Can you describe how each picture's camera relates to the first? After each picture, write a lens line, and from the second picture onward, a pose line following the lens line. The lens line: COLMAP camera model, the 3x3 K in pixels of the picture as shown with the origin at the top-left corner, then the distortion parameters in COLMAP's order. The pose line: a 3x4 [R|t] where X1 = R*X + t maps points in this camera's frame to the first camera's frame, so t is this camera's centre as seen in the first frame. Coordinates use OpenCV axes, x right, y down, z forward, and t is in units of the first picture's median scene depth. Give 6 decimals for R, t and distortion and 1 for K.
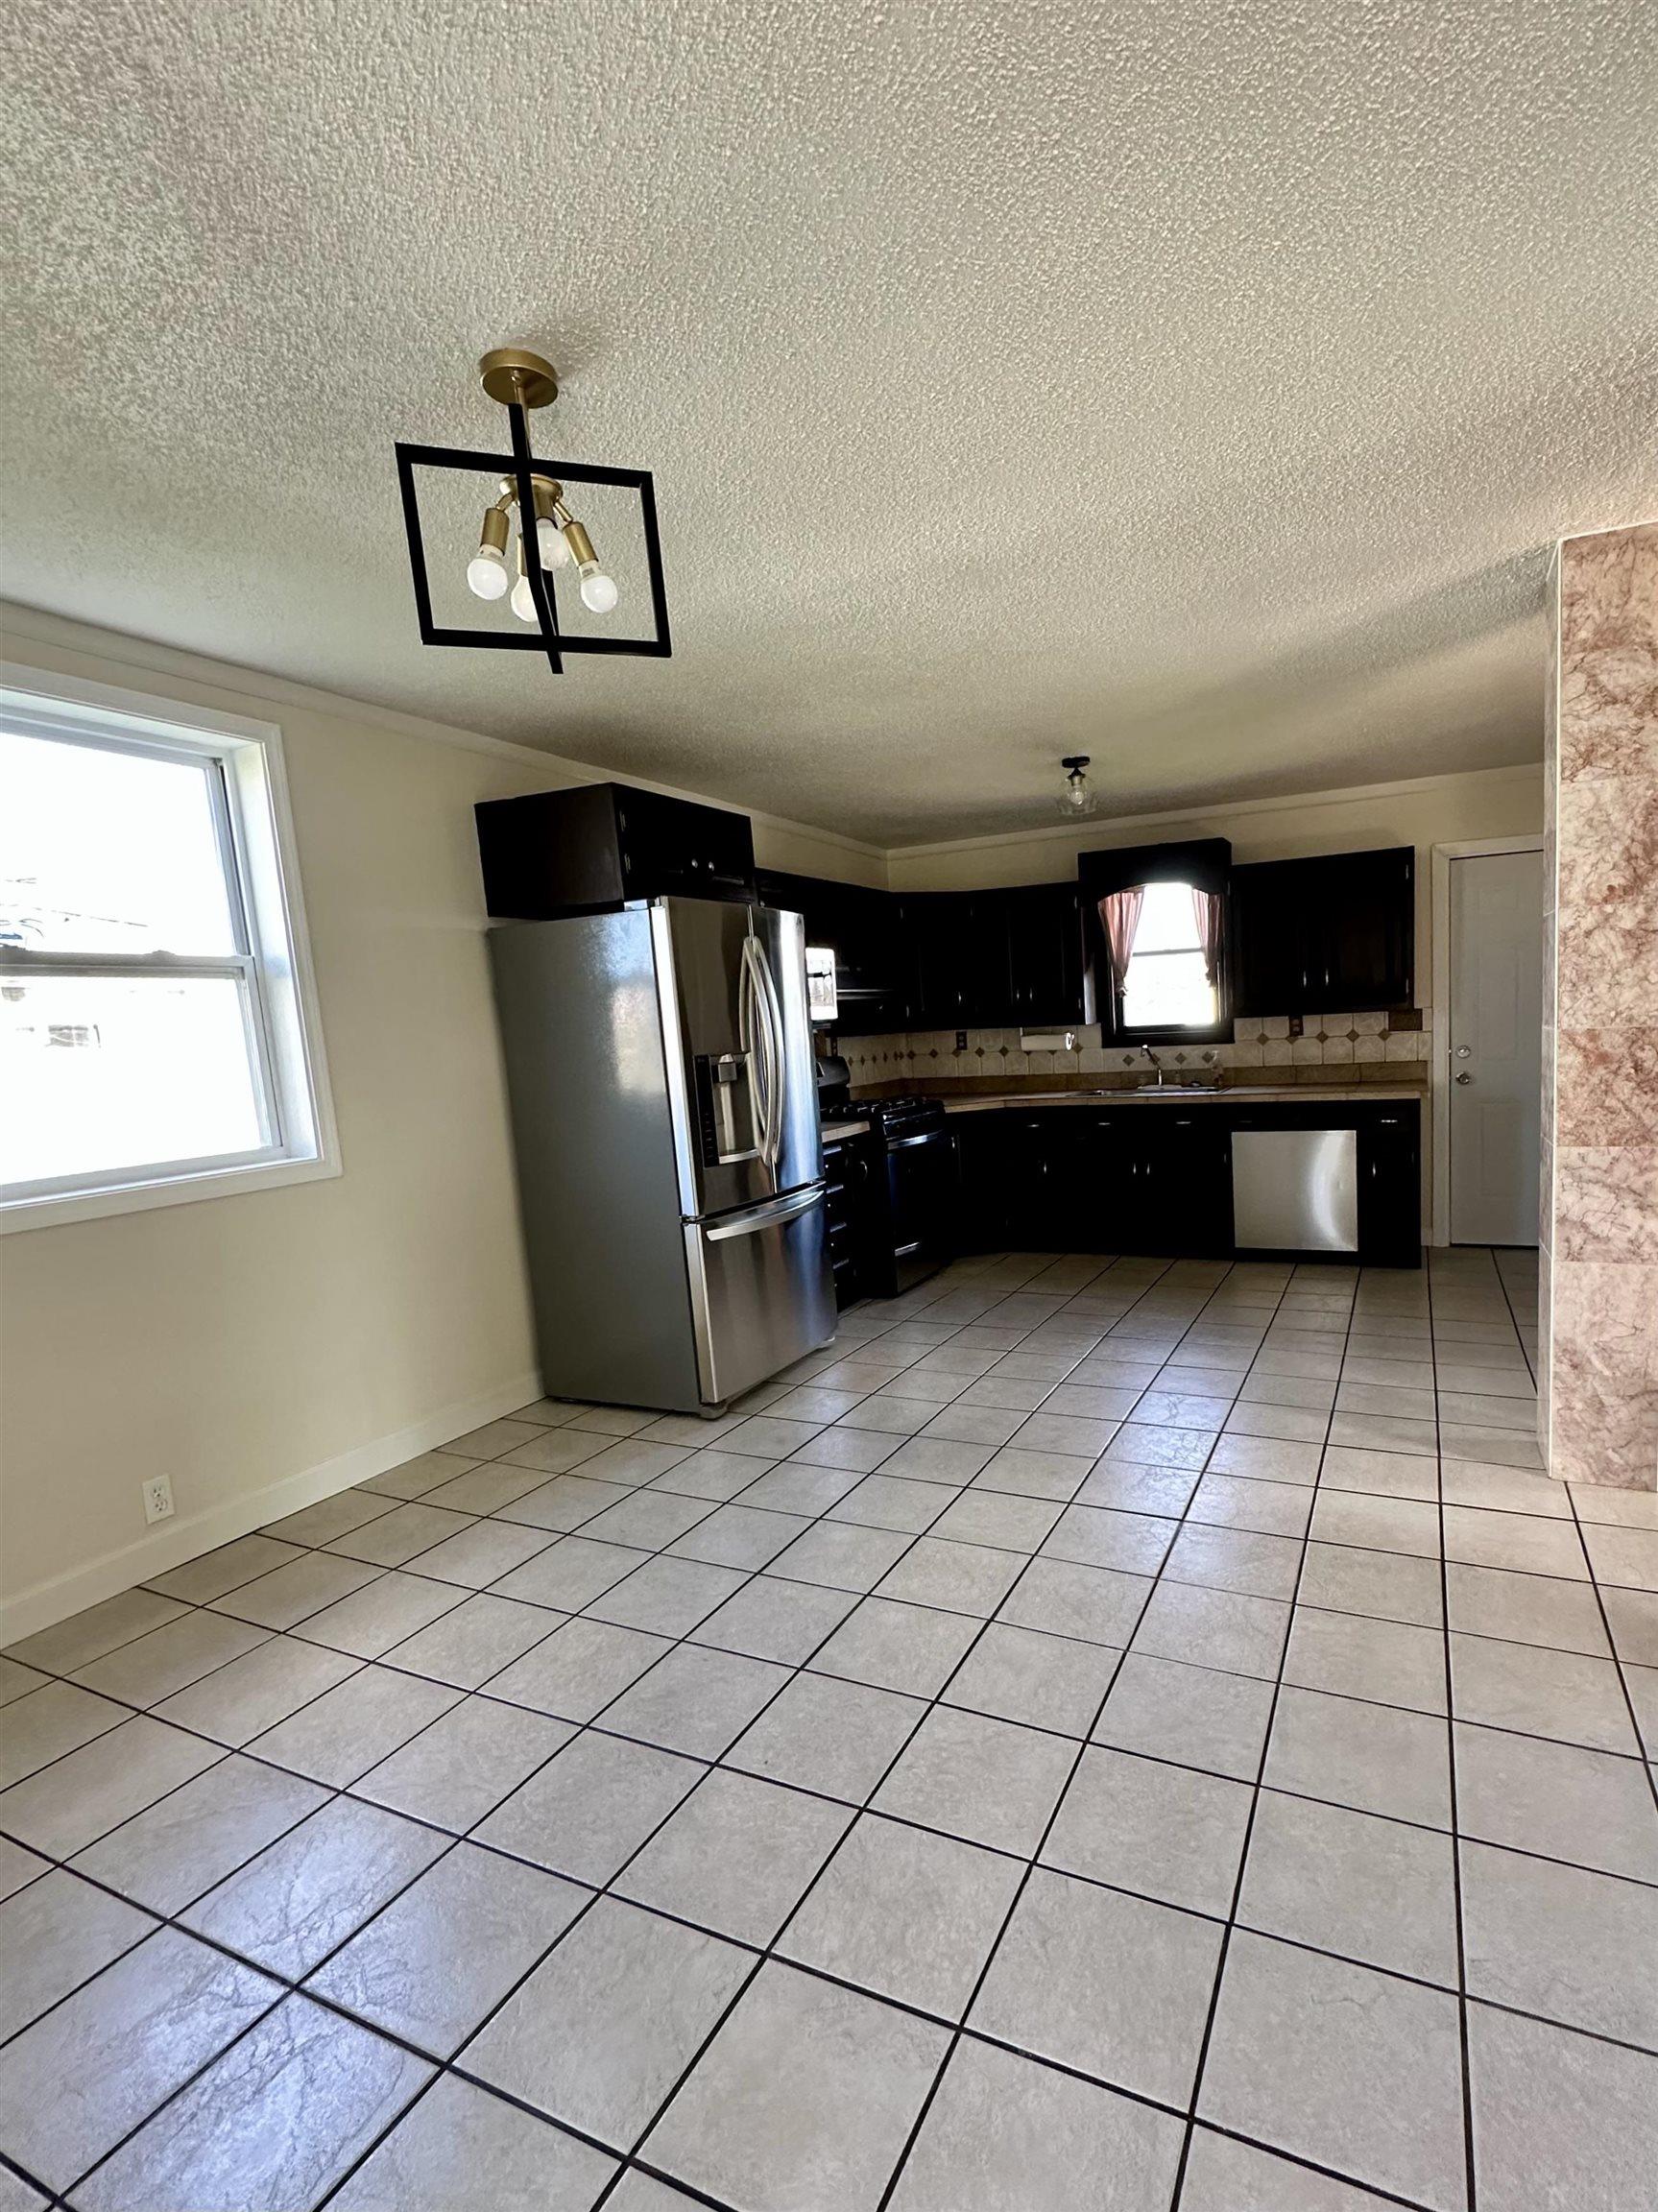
lens RADIAL K [[1071.5, 0, 896.9], [0, 1071.5, 1136.4], [0, 0, 1]] dist [-0.000615, 0.002531]
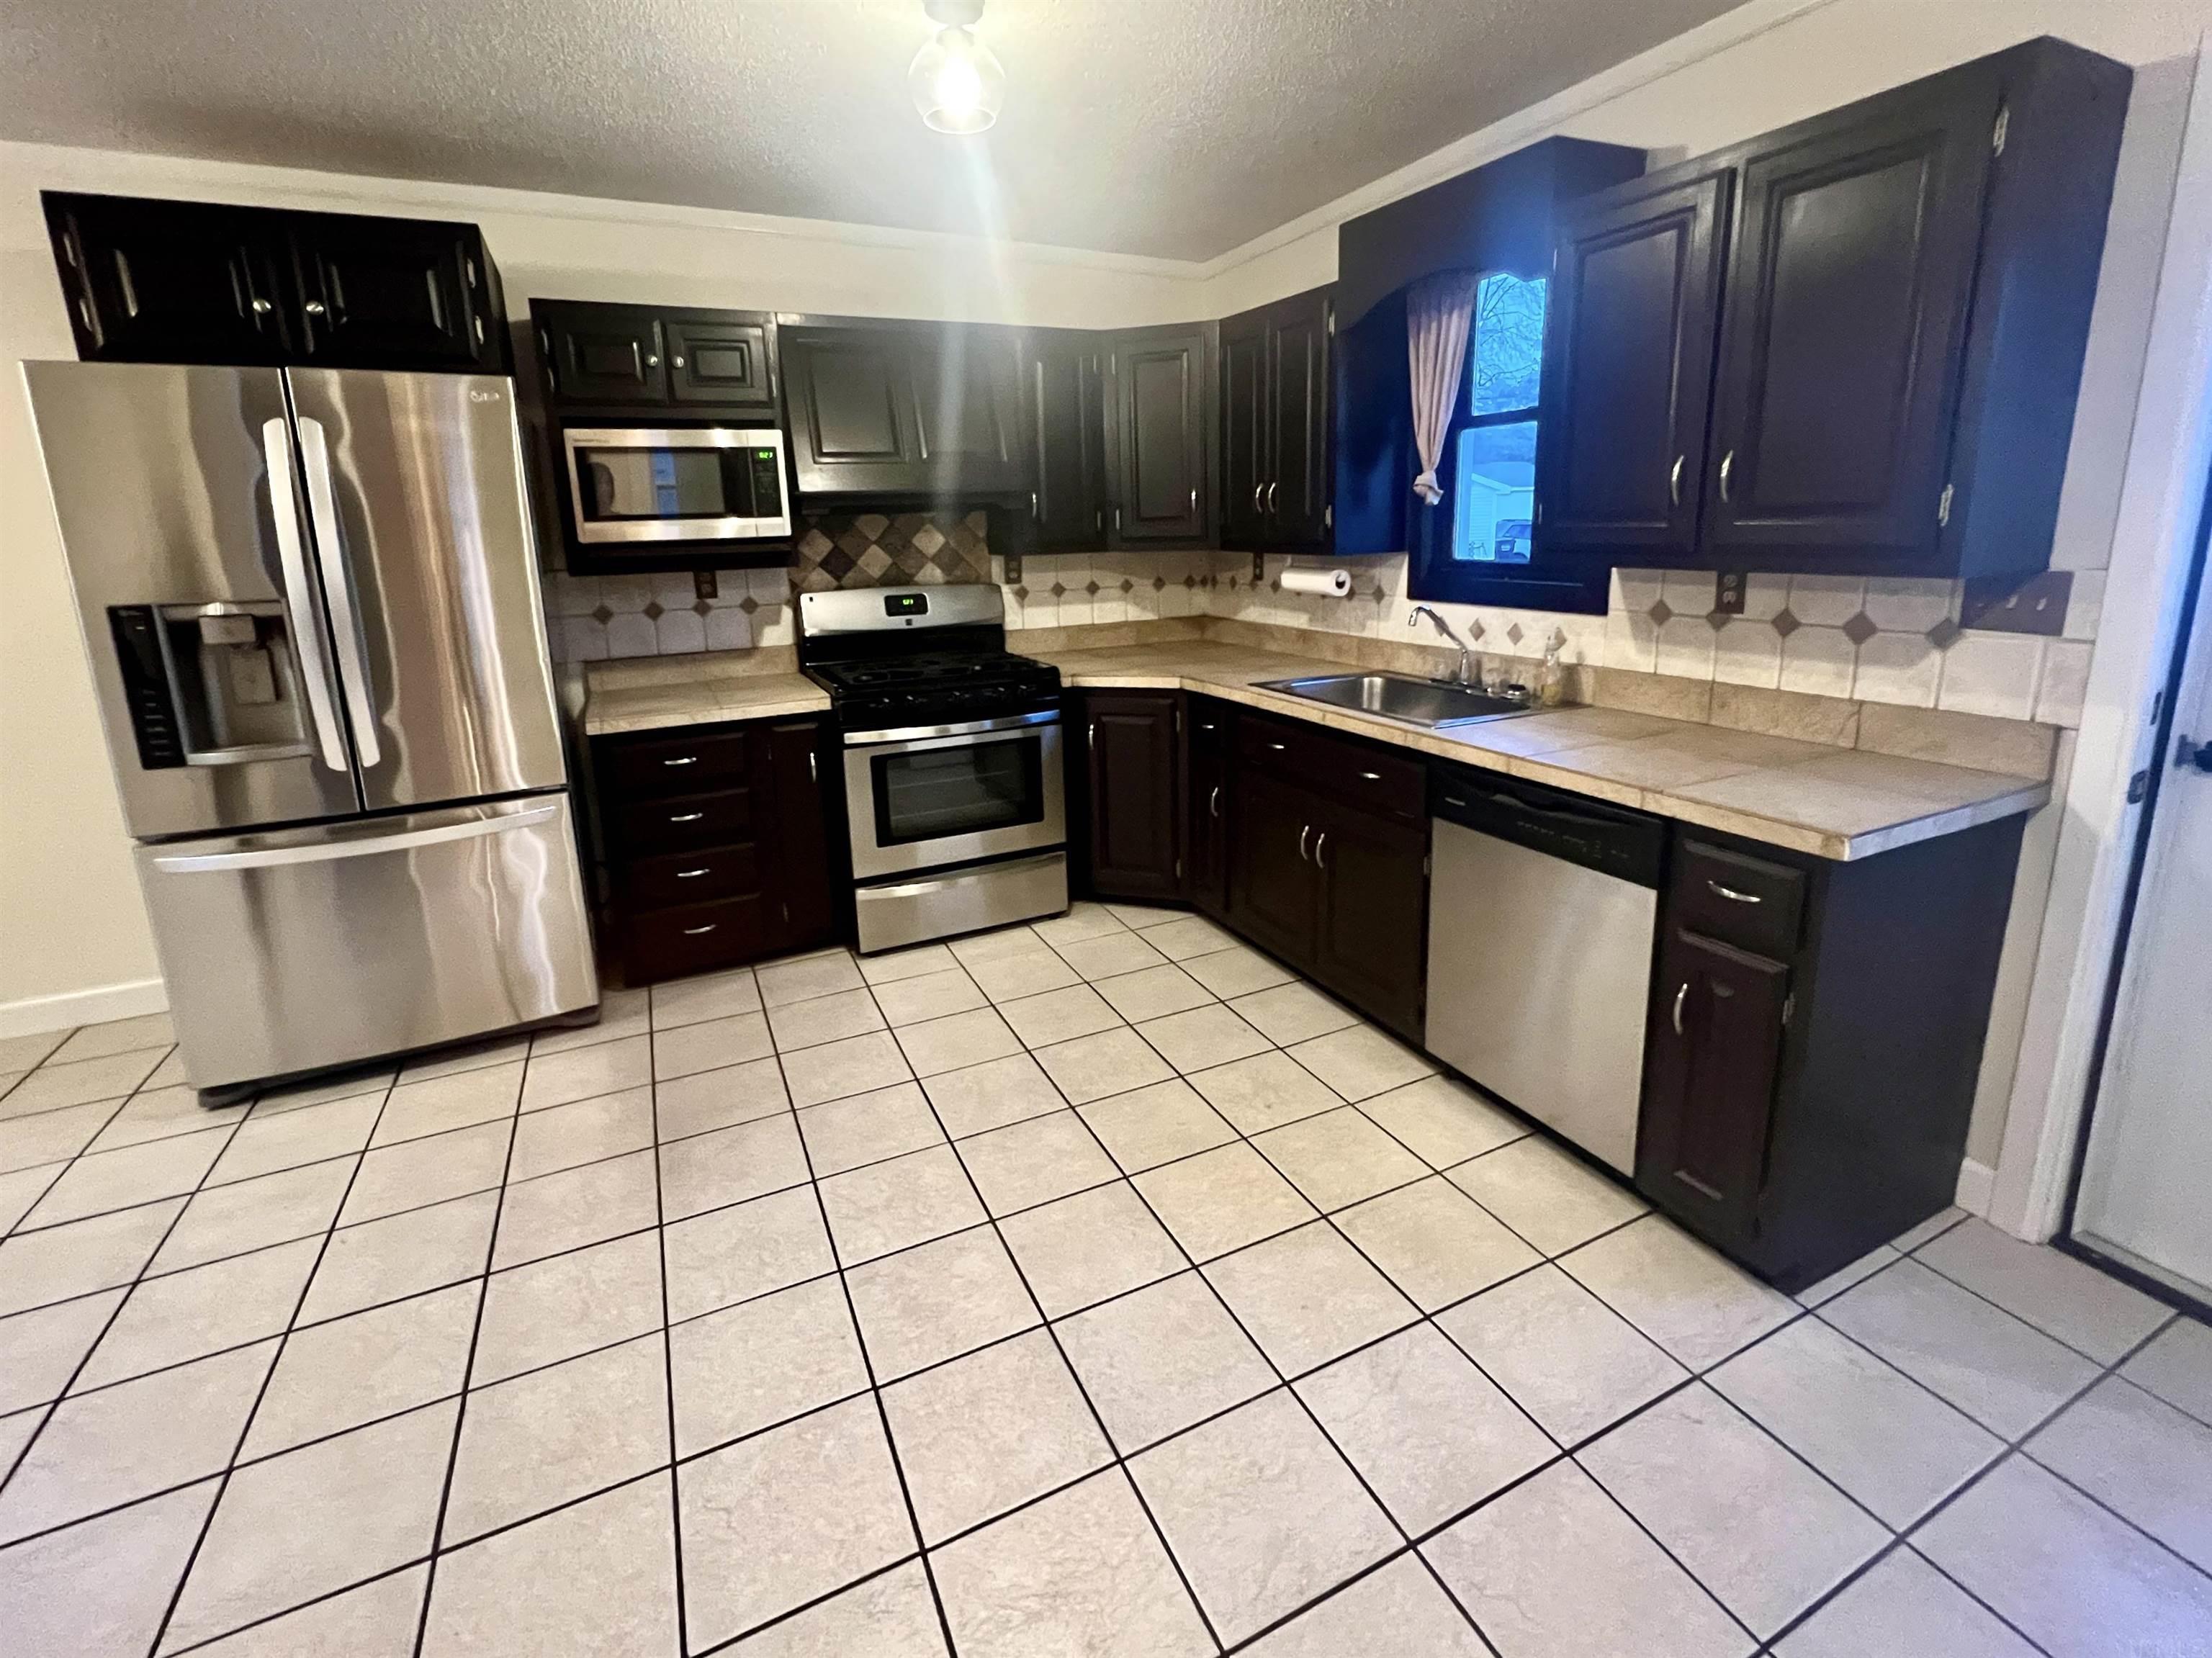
lens RADIAL K [[997.2, 0, 1140.9], [0, 997.2, 750.2], [0, 0, 1]] dist [0.002244, 0.000575]
pose [[0.789113, 0.170827, -0.590015, 0.732535], [-0.081627, 0.981194, 0.174914, -0.154549], [0.608800, -0.089866, 0.788218, 0.916503]]
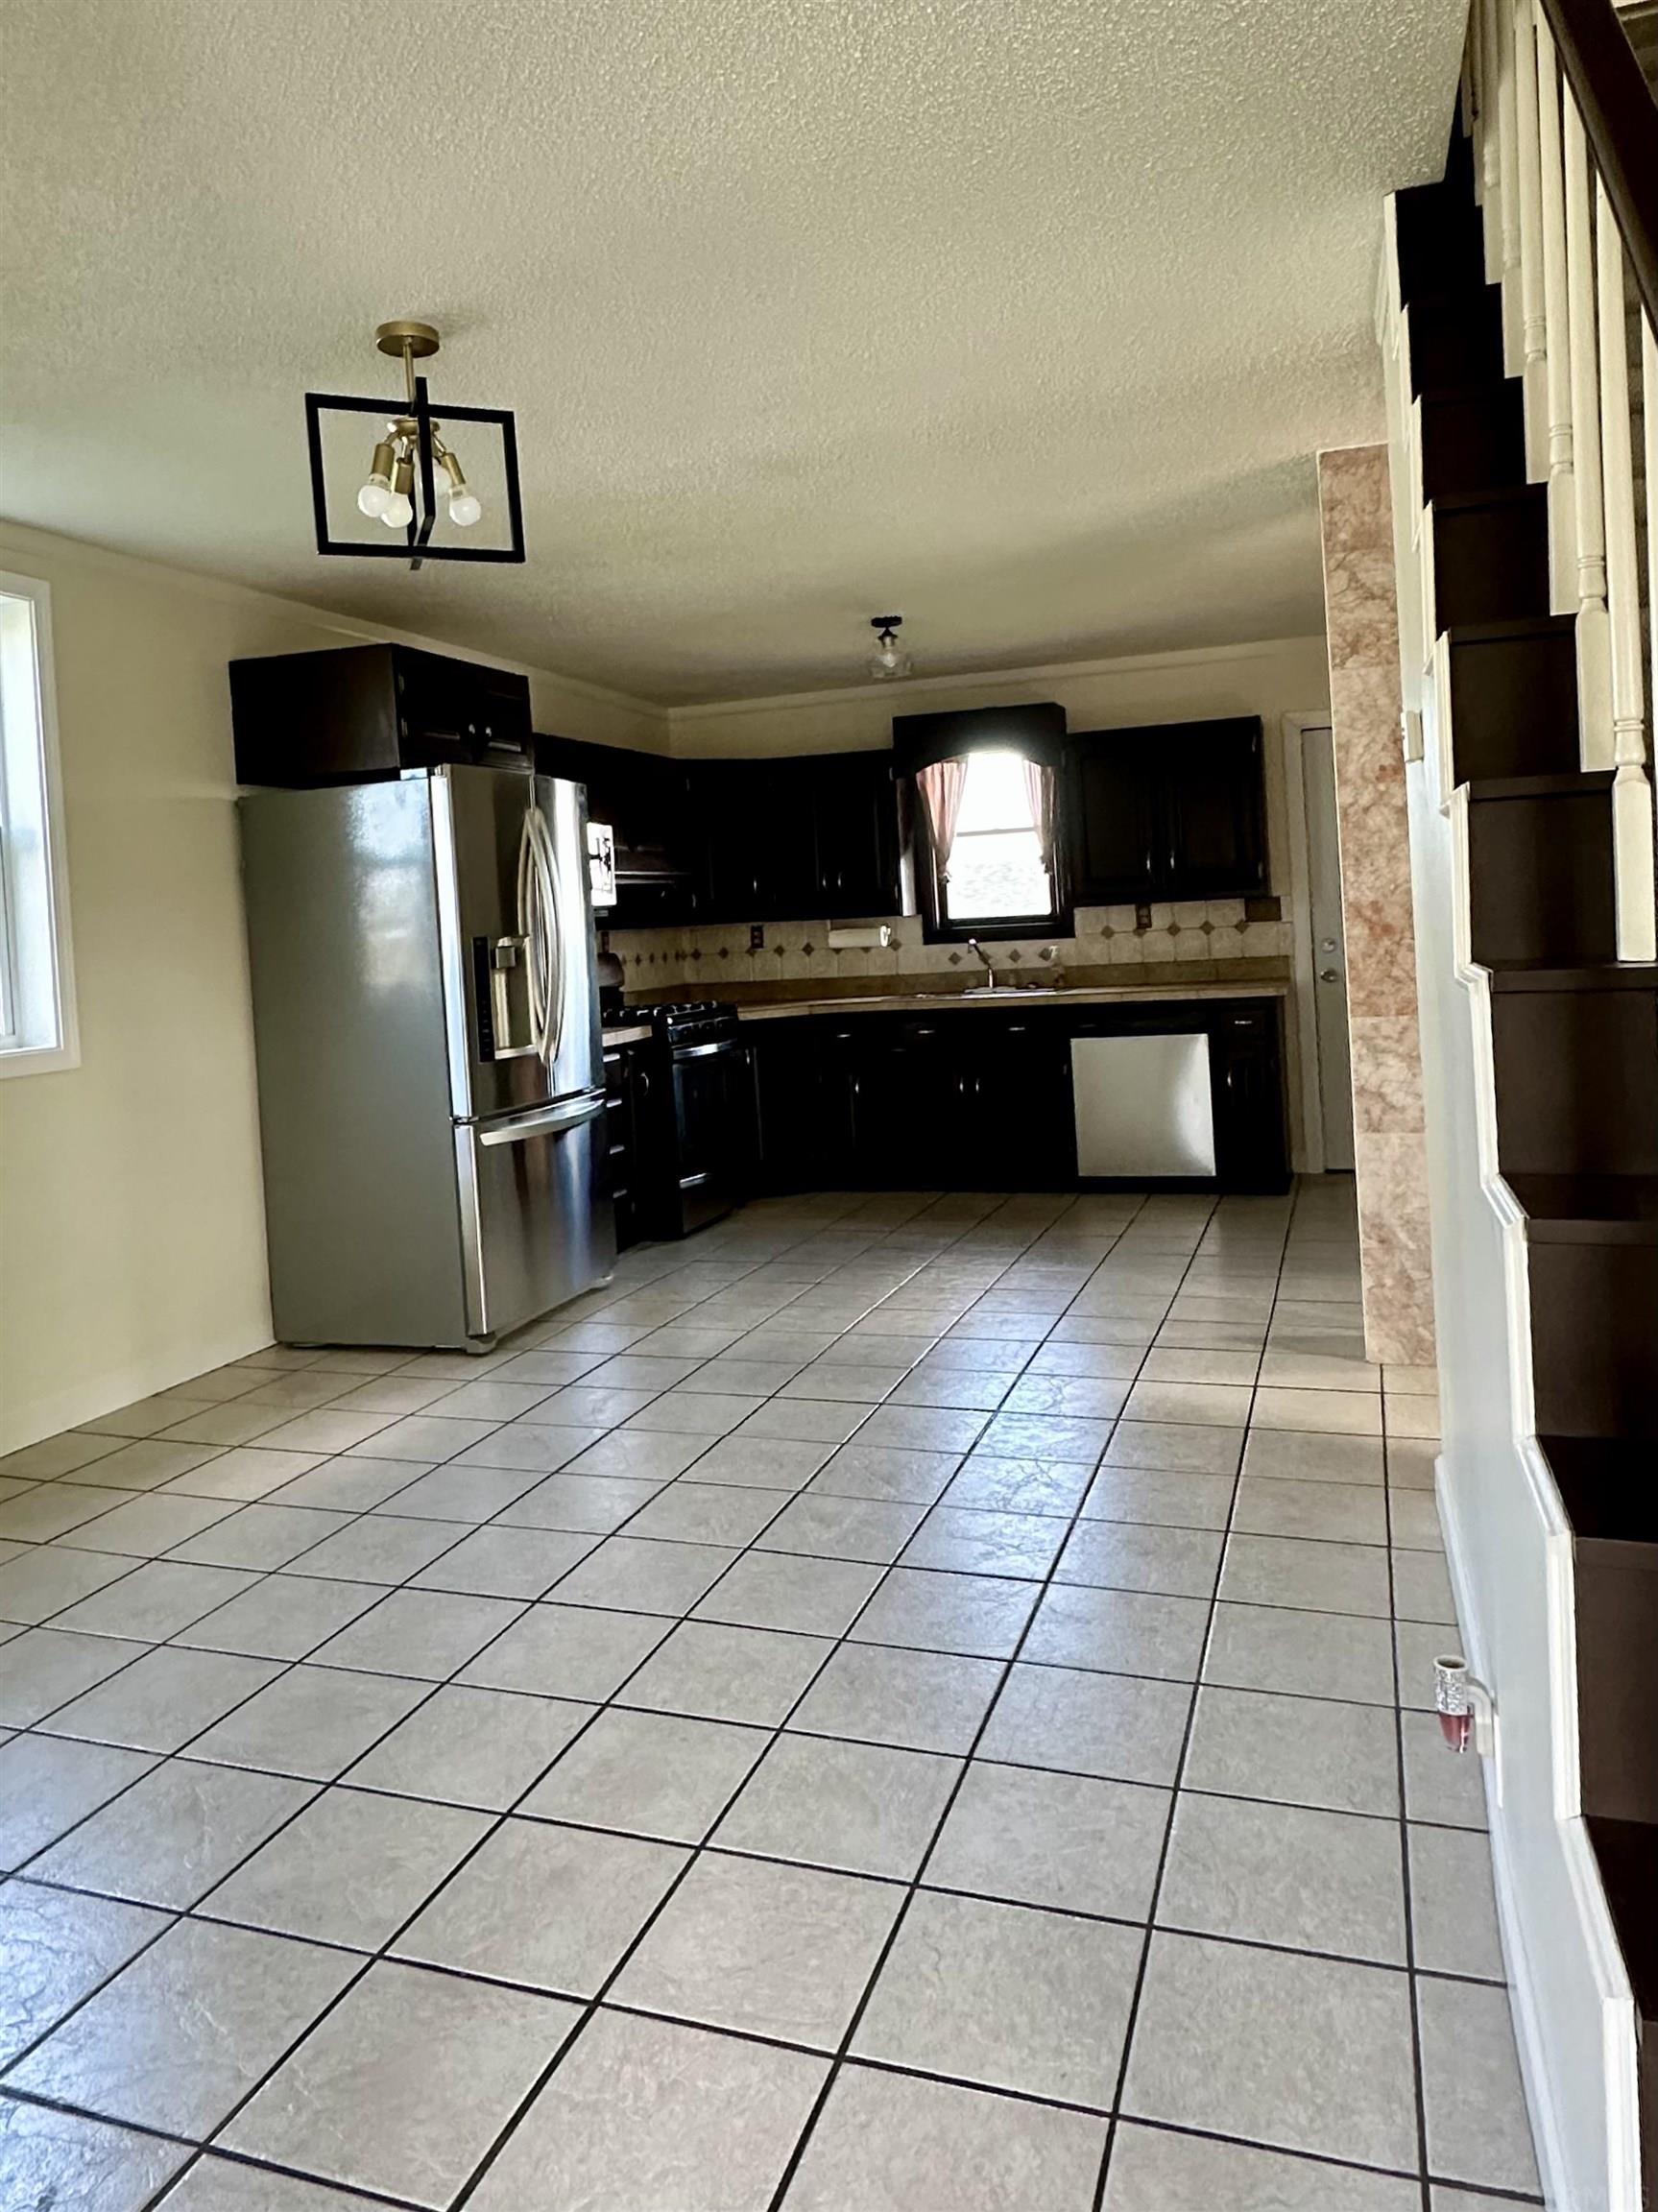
lens RADIAL K [[1498.5, 0, 807.4], [0, 1498.5, 930.4], [0, 0, 1]] dist [0.001055, -0.004359]
pose [[0.995072, -0.000890, 0.099152, -0.029332], [0.011548, 0.994195, -0.106973, 0.057507], [-0.098481, 0.107591, 0.989306, -0.284320]]
